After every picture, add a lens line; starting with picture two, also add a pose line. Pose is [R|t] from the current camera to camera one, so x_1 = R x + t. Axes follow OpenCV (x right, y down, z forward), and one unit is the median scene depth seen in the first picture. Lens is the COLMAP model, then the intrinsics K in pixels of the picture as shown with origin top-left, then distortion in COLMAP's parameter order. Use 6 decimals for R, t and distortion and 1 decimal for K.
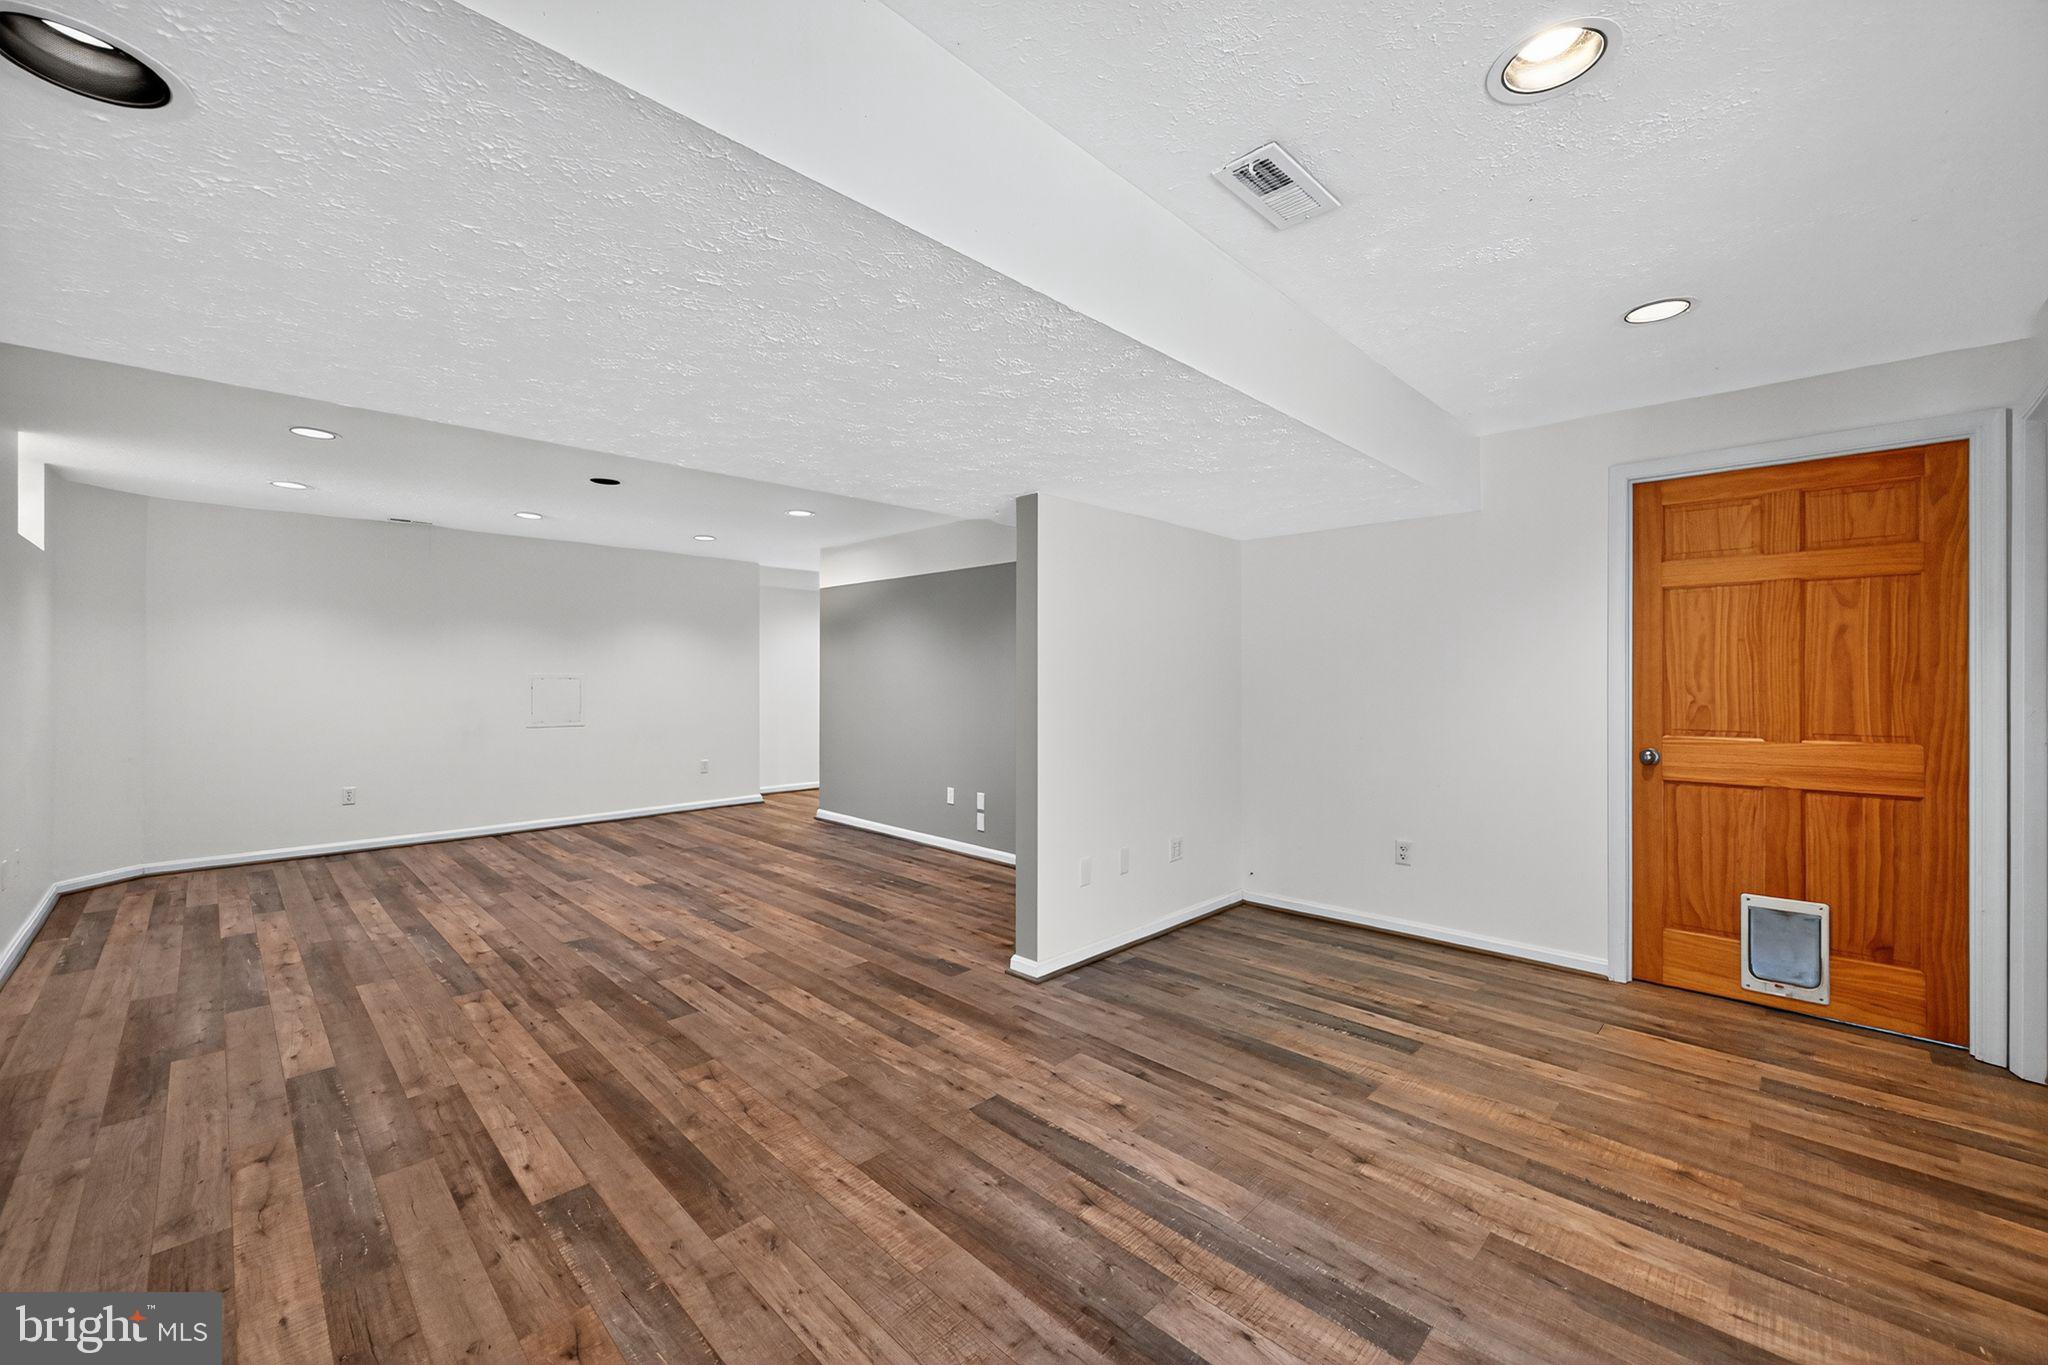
lens RADIAL K [[814.2, 0, 1019.2], [0, 814.2, 677.1], [0, 0, 1]] dist [-0.003085, -0.000713]
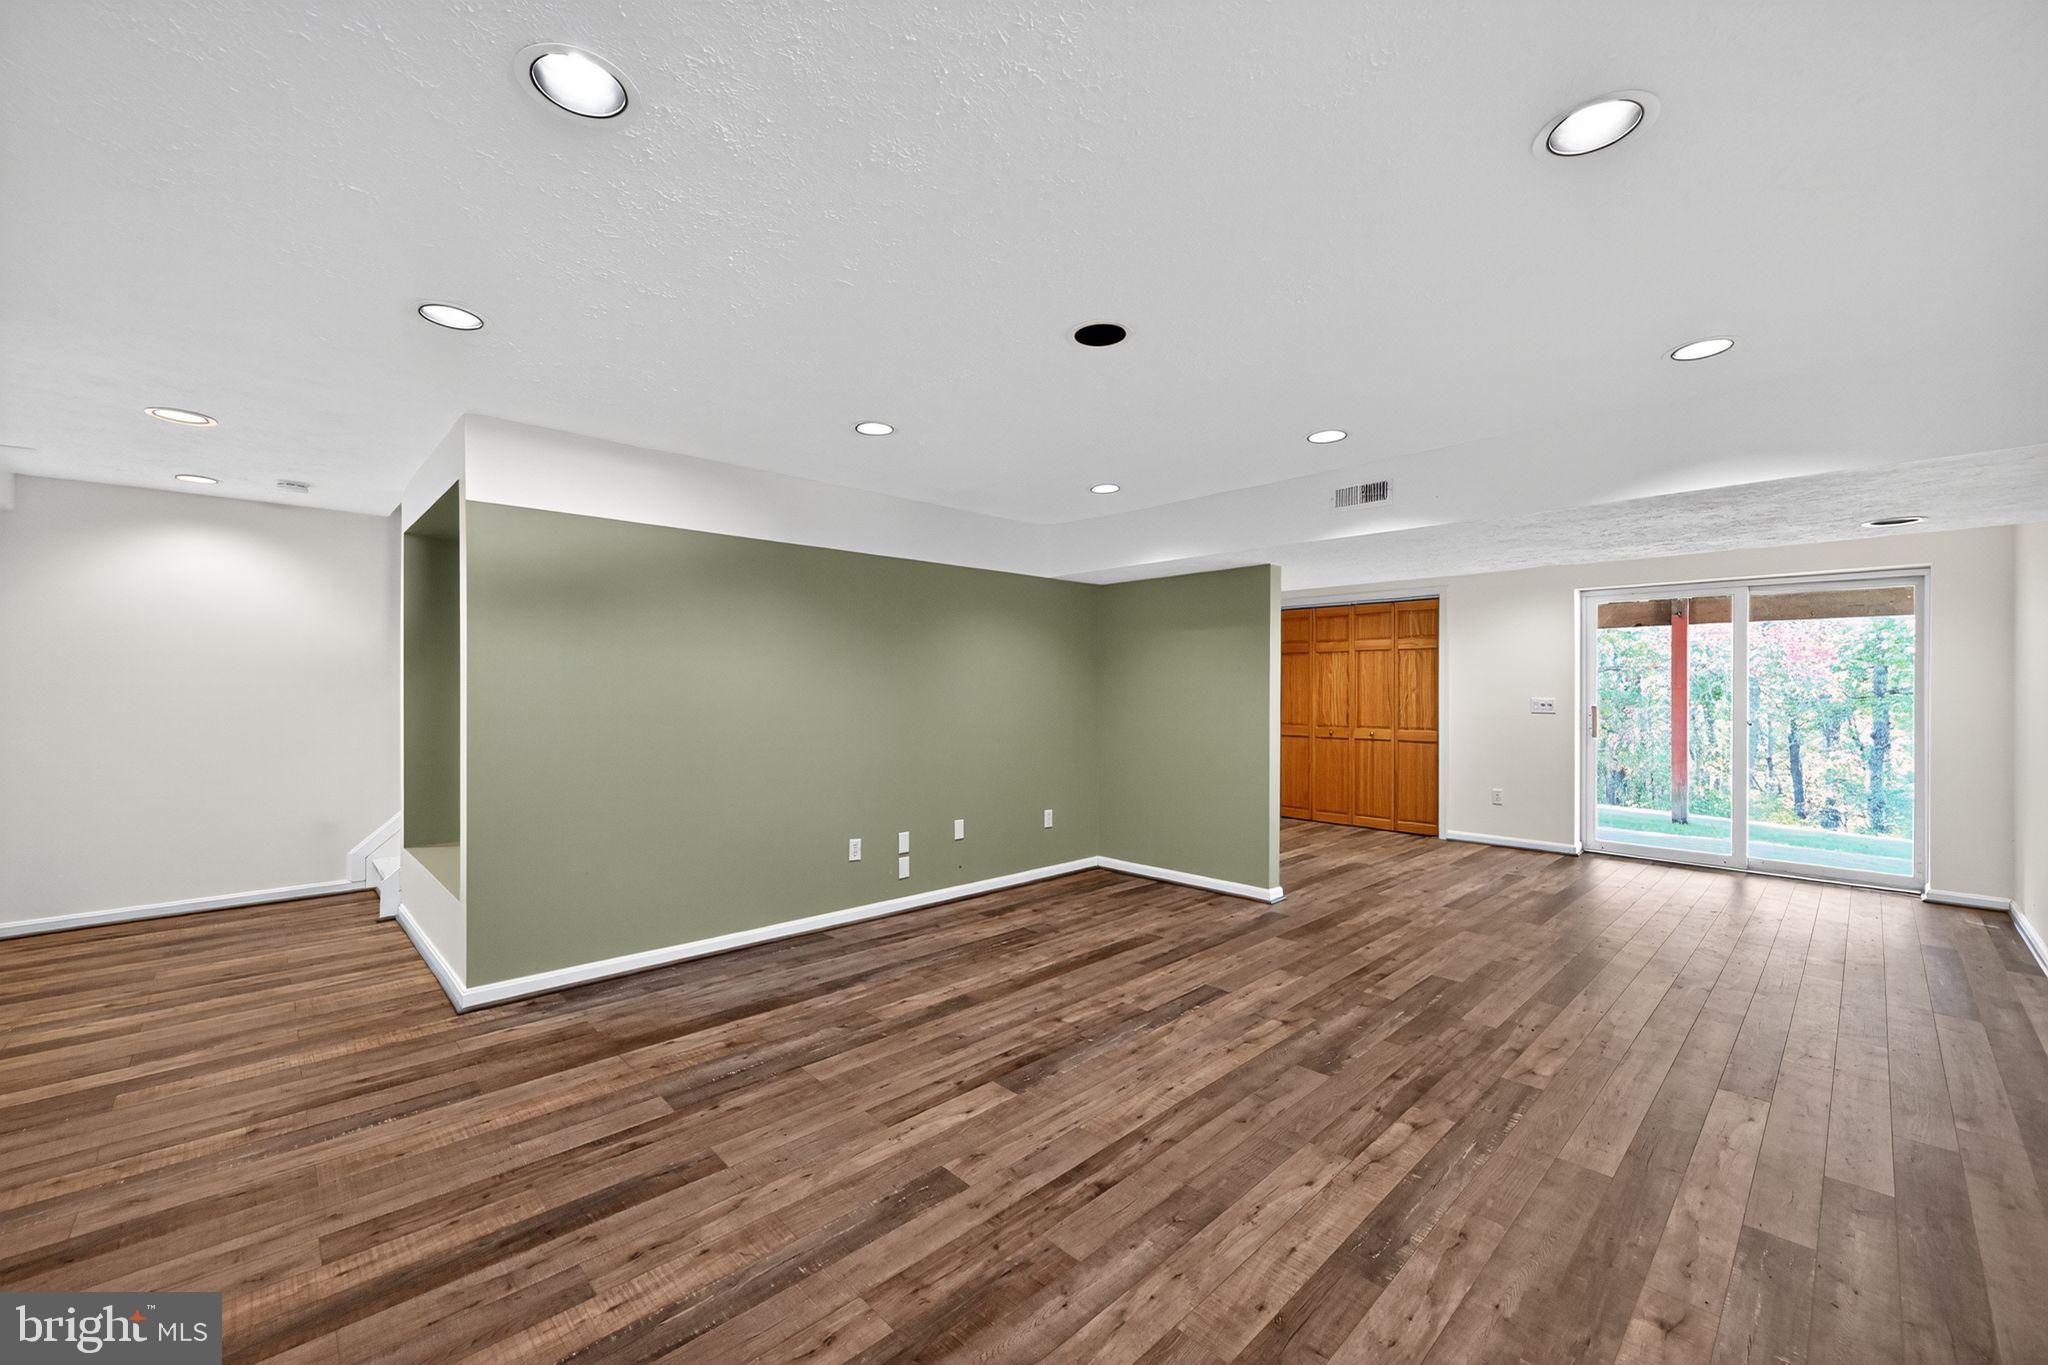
lens RADIAL K [[814.2, 0, 1019.5], [0, 814.2, 685.6], [0, 0, 1]] dist [-0.003085, -0.000713]
pose [[0.021097, -0.000199, 0.999777, -1.340489], [0.001924, 0.999998, 0.000158, -0.011220], [-0.999776, 0.001920, 0.021098, 1.326173]]
